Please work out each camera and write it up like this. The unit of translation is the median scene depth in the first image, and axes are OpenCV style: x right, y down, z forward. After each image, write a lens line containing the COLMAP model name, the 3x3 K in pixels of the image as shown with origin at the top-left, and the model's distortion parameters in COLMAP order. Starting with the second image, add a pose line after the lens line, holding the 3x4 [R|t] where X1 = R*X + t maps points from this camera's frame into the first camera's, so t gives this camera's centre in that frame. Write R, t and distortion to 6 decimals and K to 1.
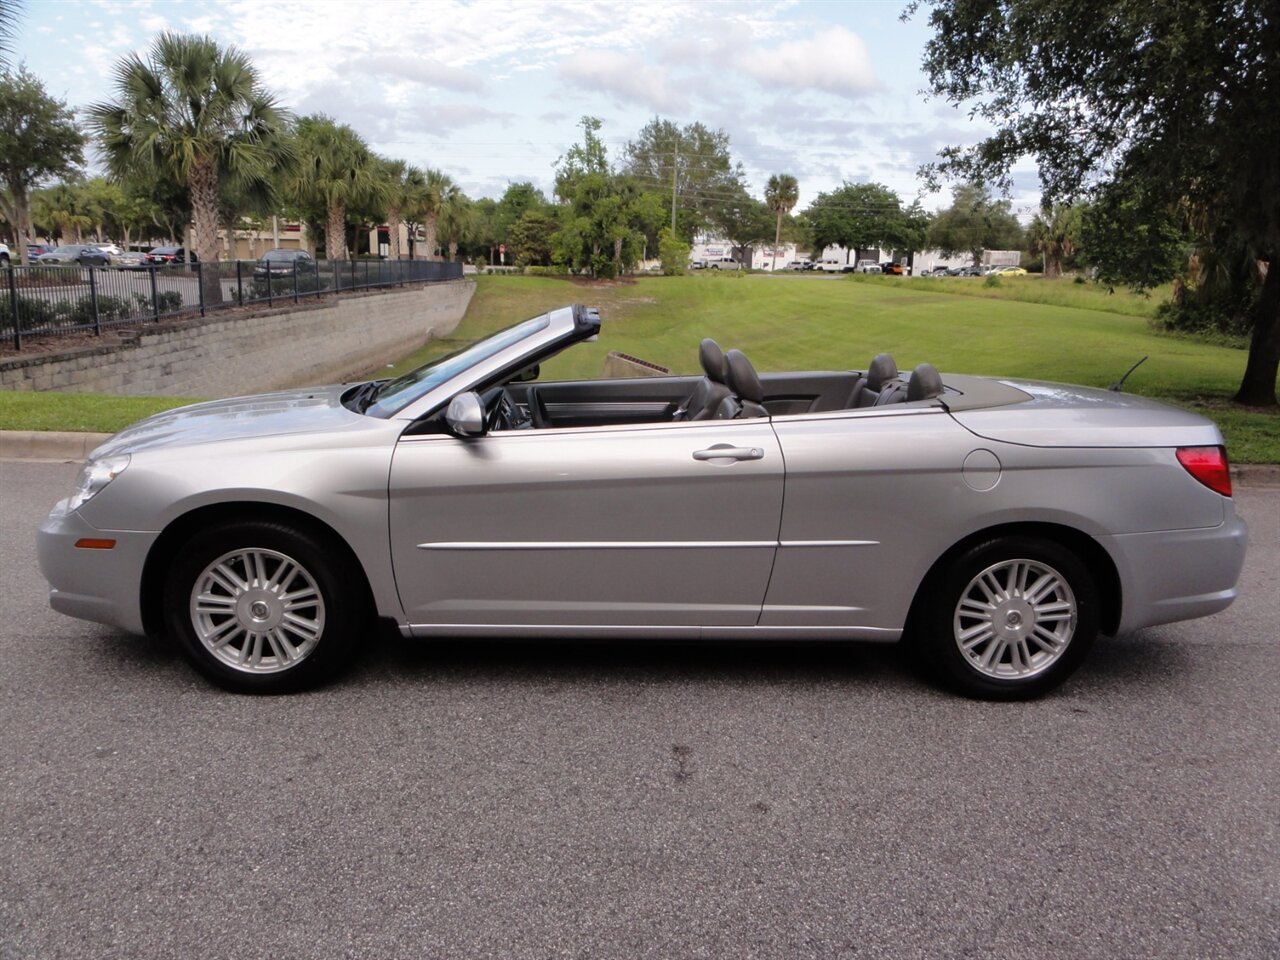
lens RADIAL K [[905.9, 0, 641.1], [0, 905.9, 489.2], [0, 0, 1]] dist [-0.002111, 0.001547]
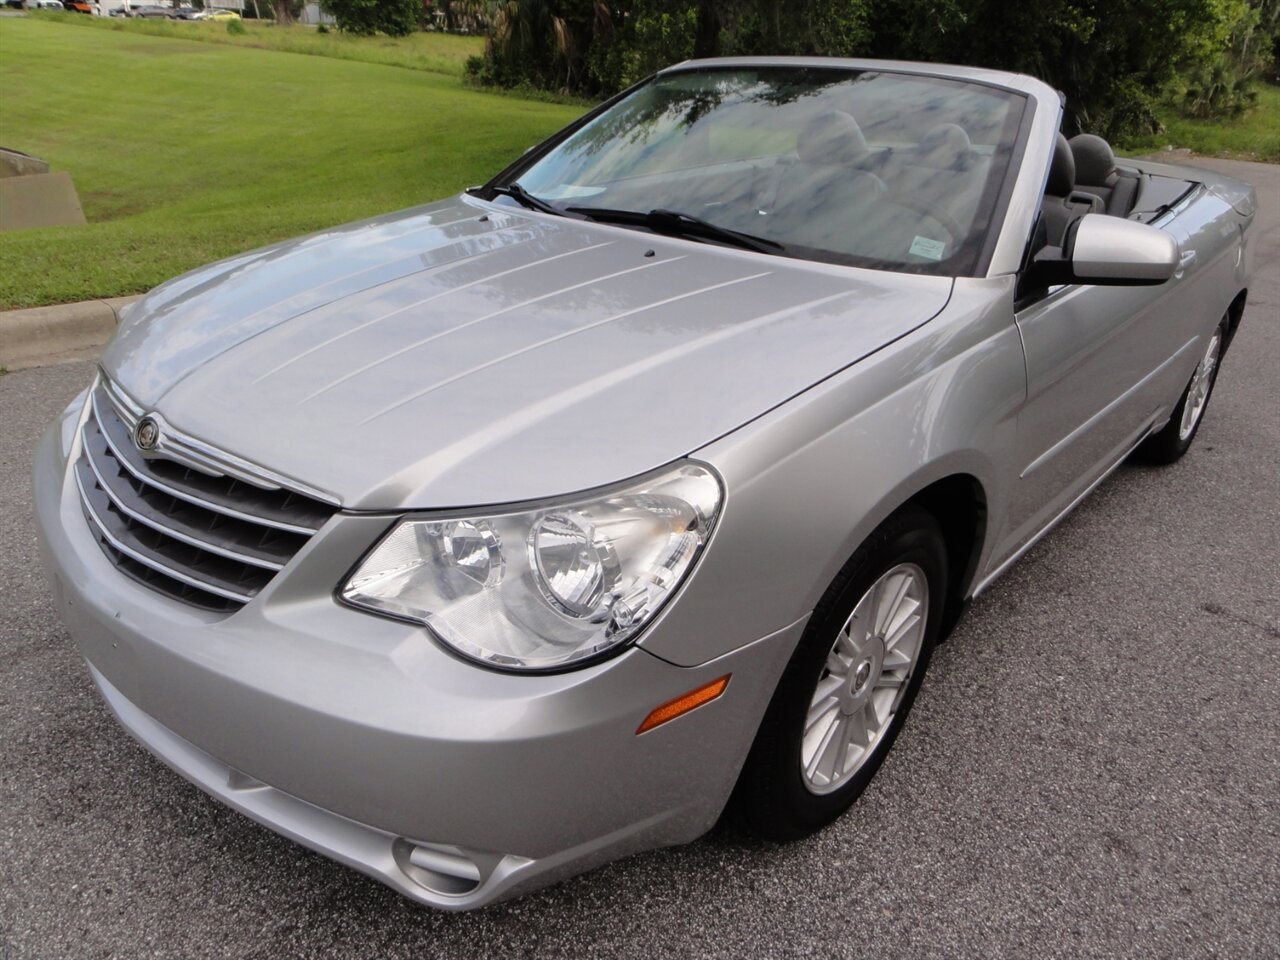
lens RADIAL K [[905.9, 0, 641.0], [0, 905.9, 481.4], [0, 0, 1]] dist [-0.002111, 0.001547]
pose [[0.700457, -0.288785, 0.652658, -0.119517], [0.126342, 0.950210, 0.284848, -0.020608], [-0.702422, -0.117066, 0.702067, 0.105782]]
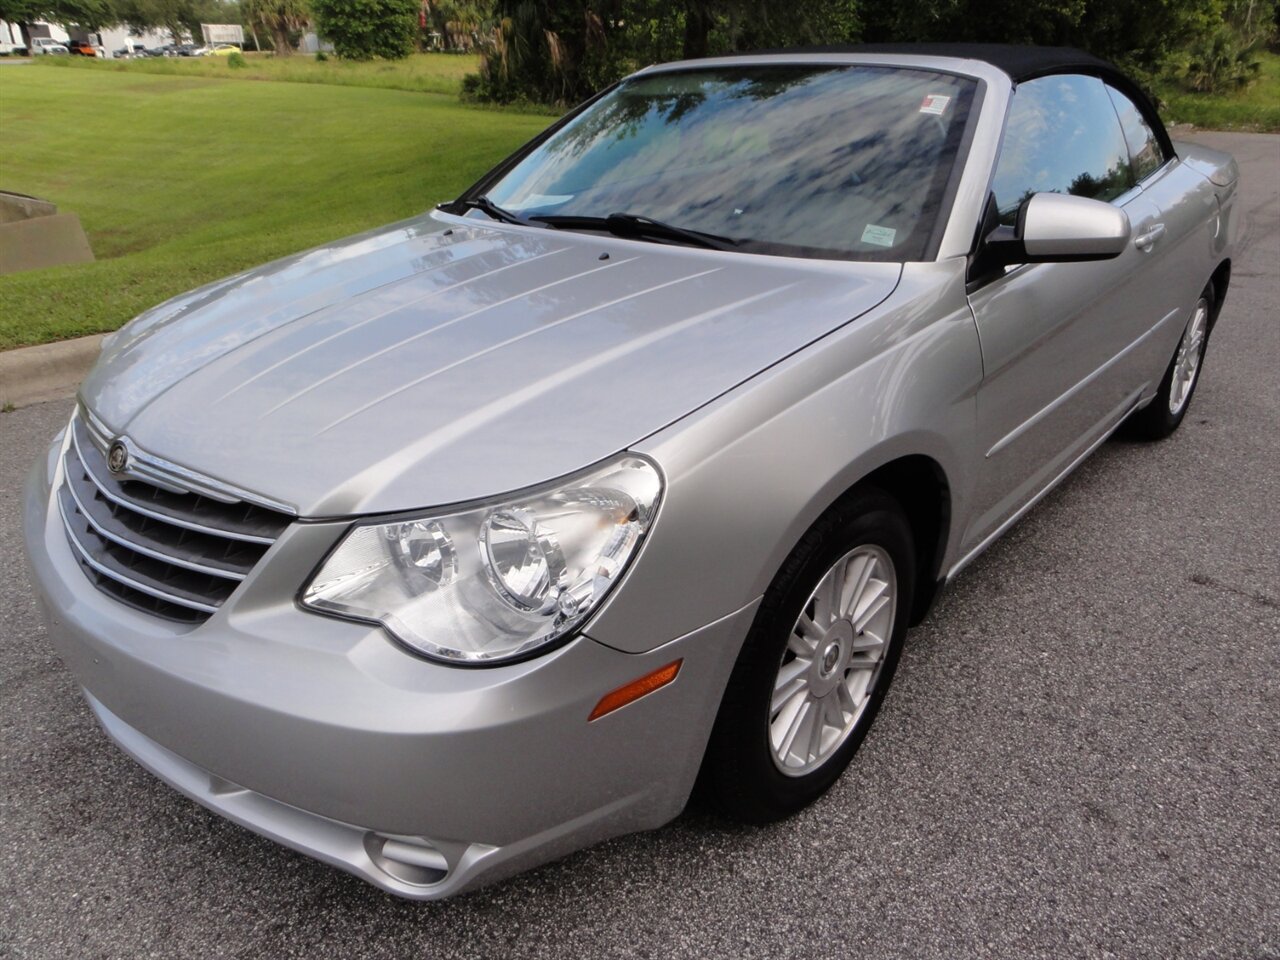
lens RADIAL K [[905.9, 0, 639.5], [0, 905.9, 484.5], [0, 0, 1]] dist [-0.002111, 0.001547]
pose [[0.699712, -0.322133, 0.637678, -0.117607], [0.181691, 0.943465, 0.277240, -0.019543], [-0.690935, -0.078128, 0.718683, 0.100983]]
